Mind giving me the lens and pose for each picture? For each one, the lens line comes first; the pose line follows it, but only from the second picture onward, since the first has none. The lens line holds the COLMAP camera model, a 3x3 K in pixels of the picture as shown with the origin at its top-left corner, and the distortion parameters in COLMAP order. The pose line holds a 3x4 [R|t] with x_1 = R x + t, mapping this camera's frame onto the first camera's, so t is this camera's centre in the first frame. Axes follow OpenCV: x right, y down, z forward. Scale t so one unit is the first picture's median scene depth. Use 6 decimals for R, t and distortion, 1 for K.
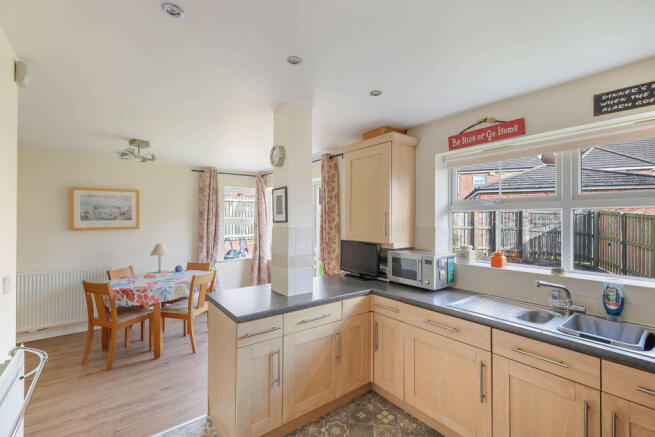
lens RADIAL K [[295.7, 0, 332.5], [0, 295.7, 216.2], [0, 0, 1]] dist [0.002971, 0.000168]
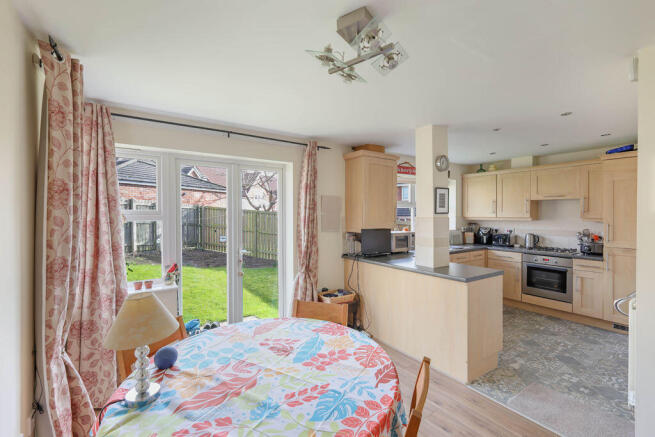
lens RADIAL K [[295.7, 0, 332.5], [0, 295.7, 216.2], [0, 0, 1]] dist [0.002971, 0.000168]
pose [[0.033706, -0.008559, 0.999395, -0.873388], [-0.010374, 0.999906, 0.008913, 0.015105], [-0.999378, -0.010668, 0.033614, 0.828035]]
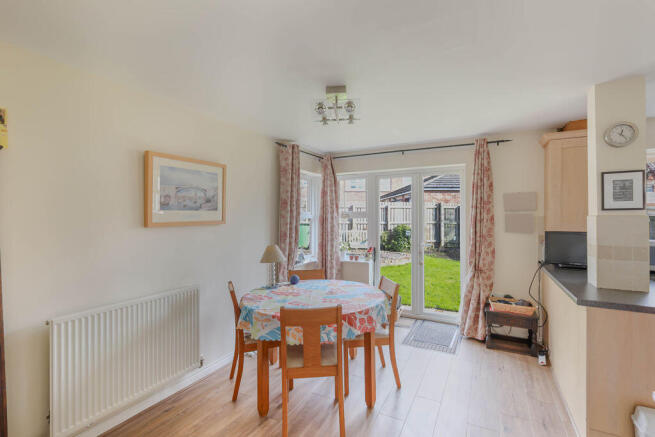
lens RADIAL K [[308.9, 0, 327.5], [0, 308.9, 218.5], [0, 0, 1]] dist [0.002312, 0.000076]
pose [[0.908499, -0.003276, 0.417875, -0.781794], [-0.003498, 0.999875, 0.015443, 0.020362], [-0.417873, -0.015492, 0.908373, 0.302490]]
